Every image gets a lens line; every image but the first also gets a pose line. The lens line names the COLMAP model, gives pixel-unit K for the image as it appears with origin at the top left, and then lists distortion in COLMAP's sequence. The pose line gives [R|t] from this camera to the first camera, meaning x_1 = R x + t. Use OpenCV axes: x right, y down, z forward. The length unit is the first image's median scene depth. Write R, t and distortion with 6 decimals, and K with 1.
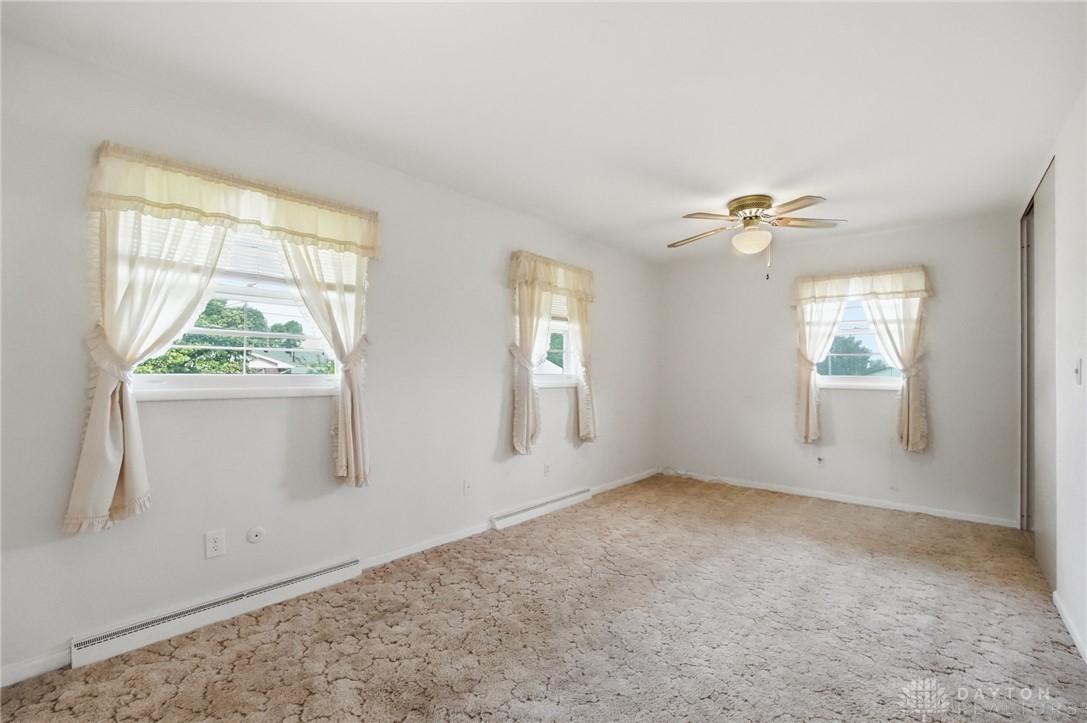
lens RADIAL K [[478.8, 0, 543.5], [0, 478.8, 361.5], [0, 0, 1]] dist [-0.039853, 0.000473]
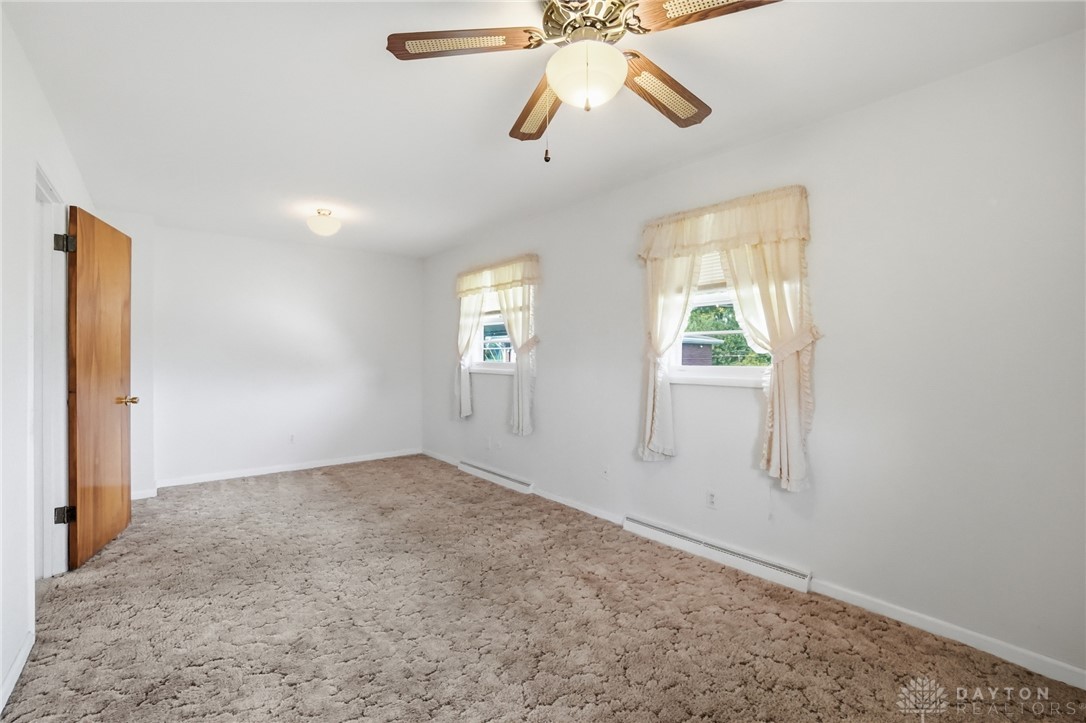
lens RADIAL K [[478.3, 0, 543.0], [0, 478.3, 361.5], [0, 0, 1]] dist [-0.039853, 0.000473]
pose [[-0.162899, -0.005335, -0.986628, 0.795092], [0.007221, 0.999952, -0.006599, 0.023667], [0.986616, -0.008200, -0.162852, 0.919078]]
